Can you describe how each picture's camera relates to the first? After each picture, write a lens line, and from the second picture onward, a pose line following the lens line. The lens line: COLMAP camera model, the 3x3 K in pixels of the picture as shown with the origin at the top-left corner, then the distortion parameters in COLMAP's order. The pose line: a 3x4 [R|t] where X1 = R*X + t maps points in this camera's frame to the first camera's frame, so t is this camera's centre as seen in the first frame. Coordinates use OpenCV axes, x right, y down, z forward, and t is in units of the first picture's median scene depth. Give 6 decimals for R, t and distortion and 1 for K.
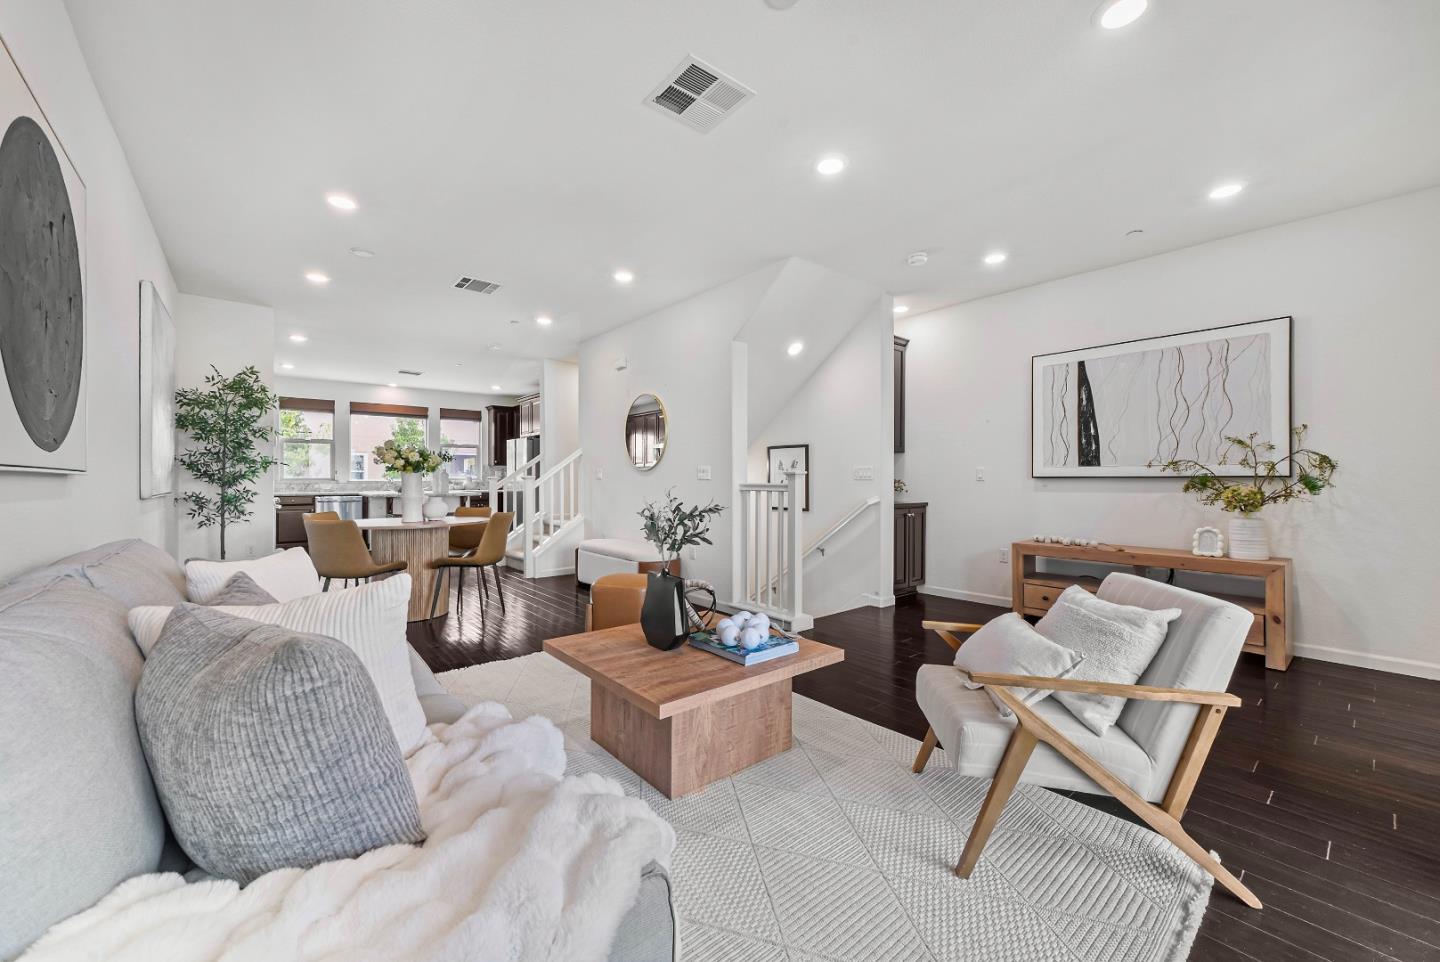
lens RADIAL K [[561.2, 0, 723.6], [0, 561.2, 475.1], [0, 0, 1]] dist [-0.000101, -0.000012]
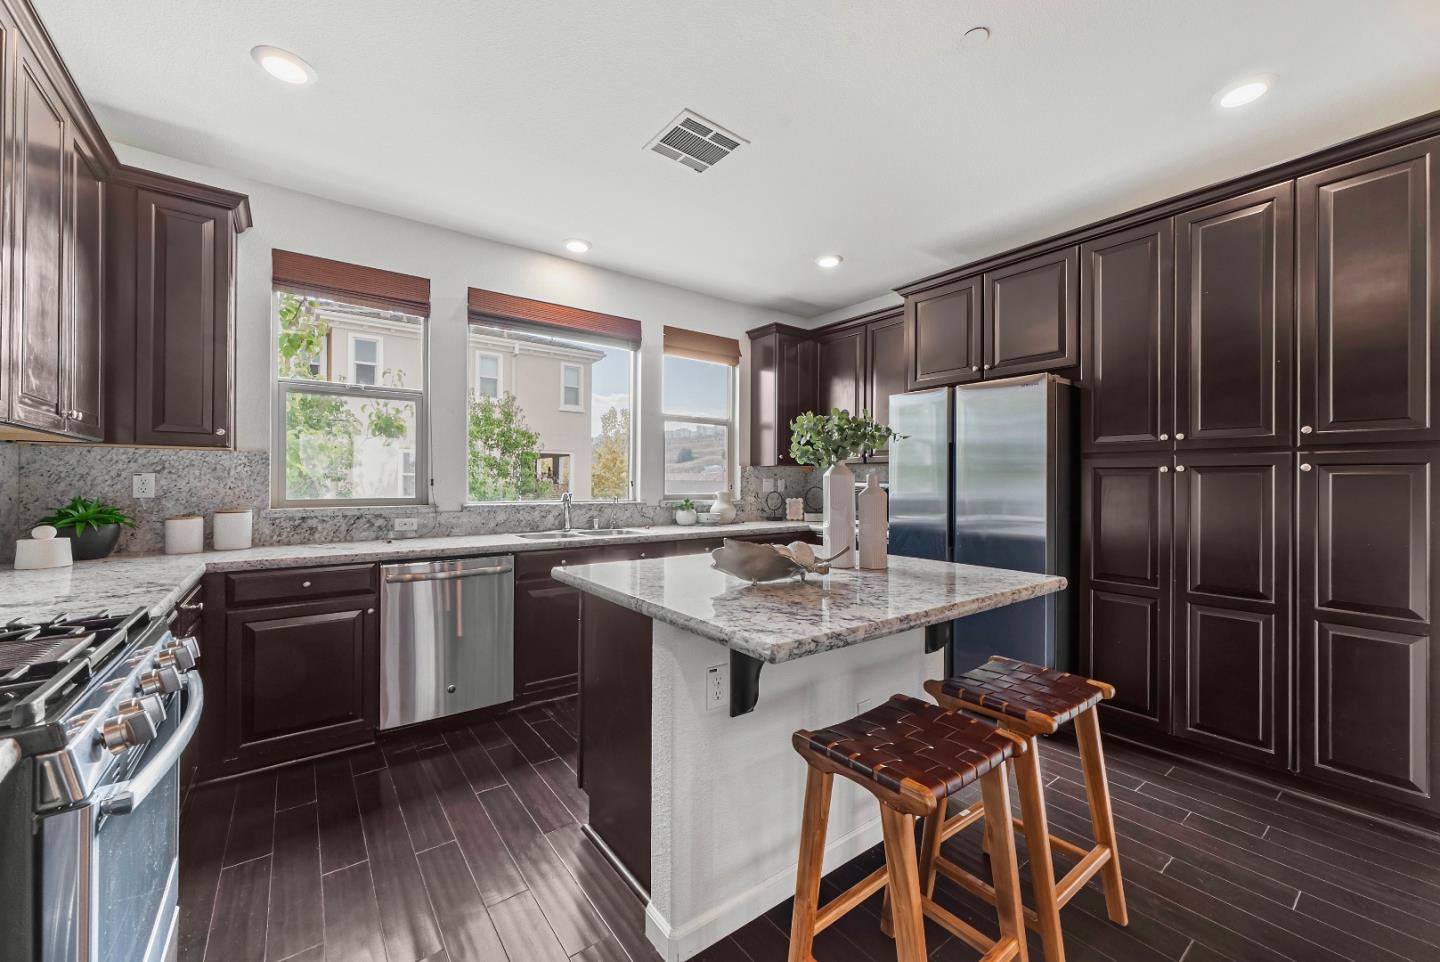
lens RADIAL K [[548.2, 0, 704.4], [0, 548.2, 472.5], [0, 0, 1]] dist [0.000314, 0.000204]
pose [[0.997637, 0.004839, -0.068541, -0.912314], [-0.005584, 0.999927, -0.010689, -0.015264], [0.068484, 0.011047, 0.997591, 1.228888]]
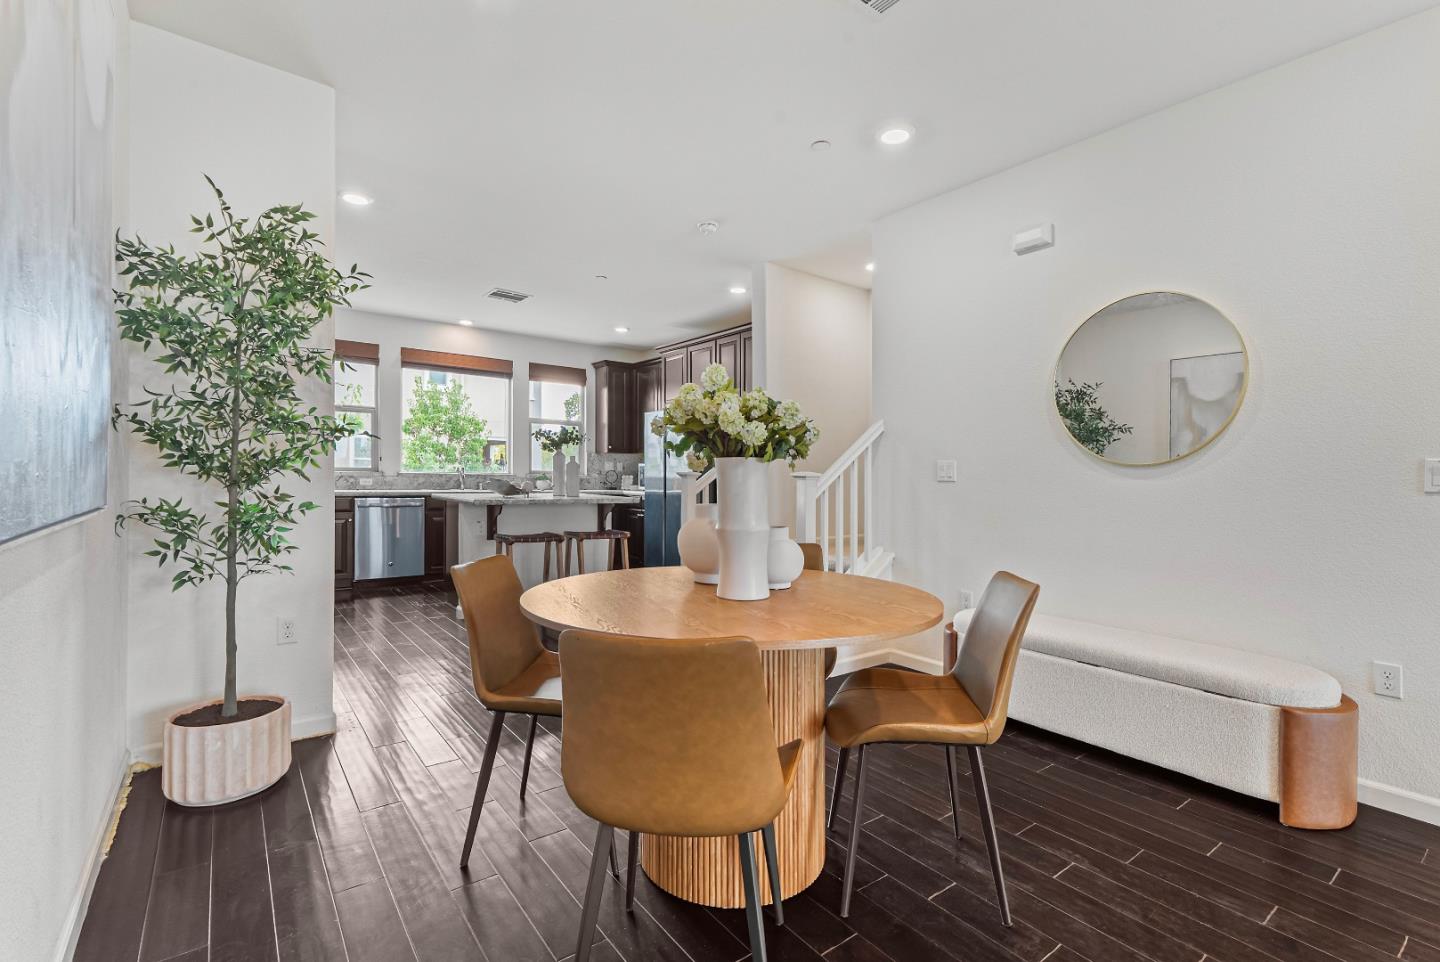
lens RADIAL K [[653.6, 0, 720.0], [0, 653.6, 481.0], [0, 0, 1]] dist [0.005956, 0.000408]
pose [[0.998440, 0.019611, -0.052278, -0.498149], [-0.018828, 0.999704, 0.015420, 0.002326], [0.052565, -0.014412, 0.998514, 0.526162]]
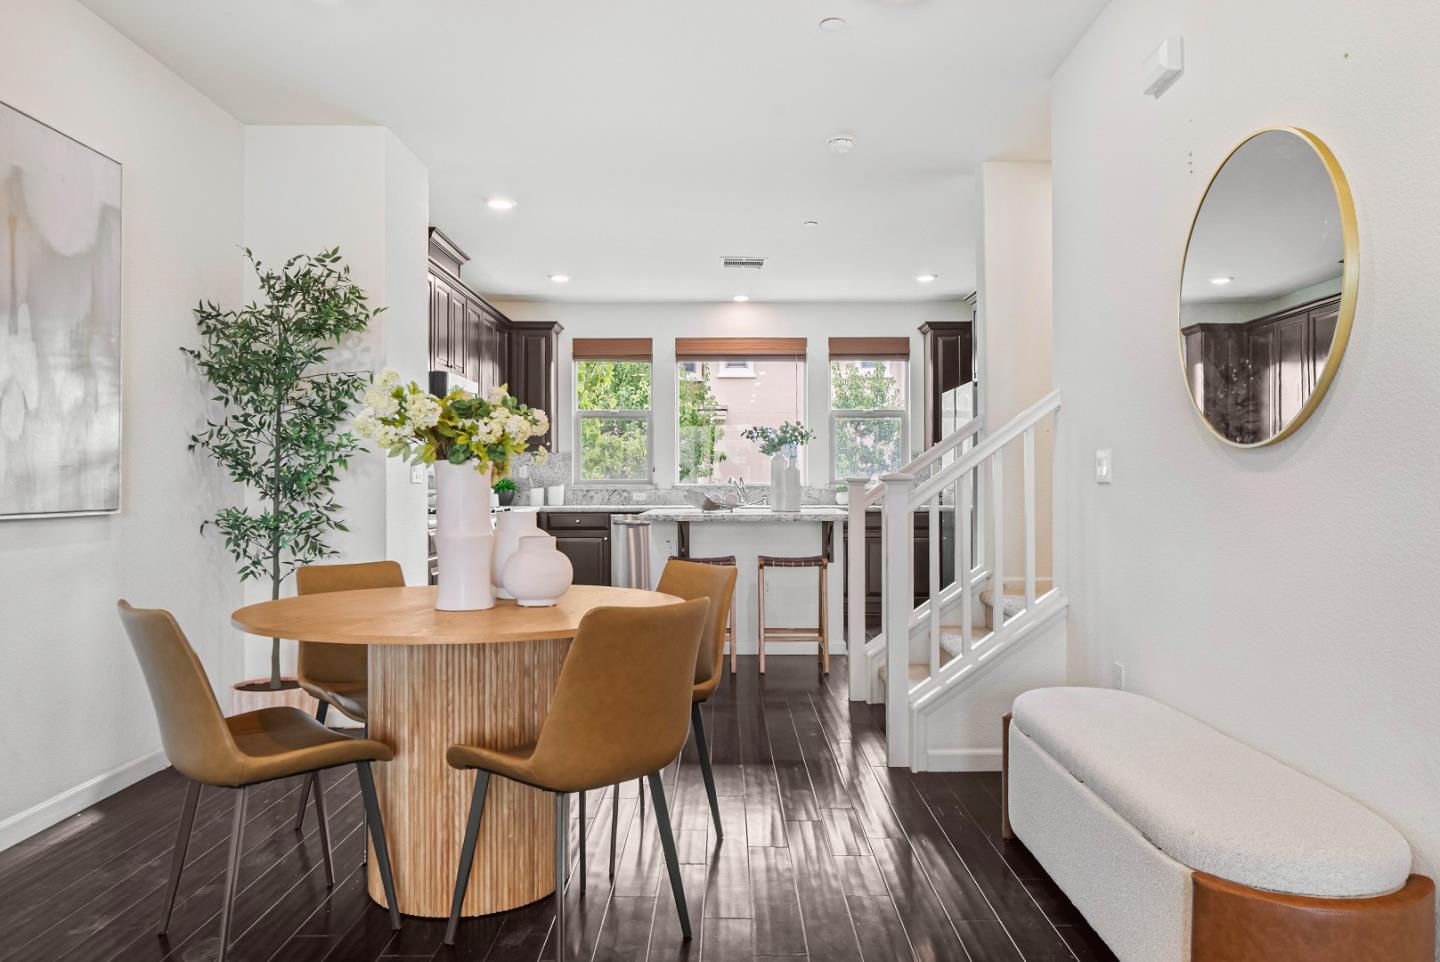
lens RADIAL K [[978.4, 0, 720.0], [0, 978.4, 481.0], [0, 0, 1]] dist [0.000079, 0.000977]
pose [[0.758639, -0.000338, -0.651511, -0.042722], [0.003795, 0.999985, 0.003900, 0.004523], [0.651500, -0.005431, 0.758629, 0.589849]]
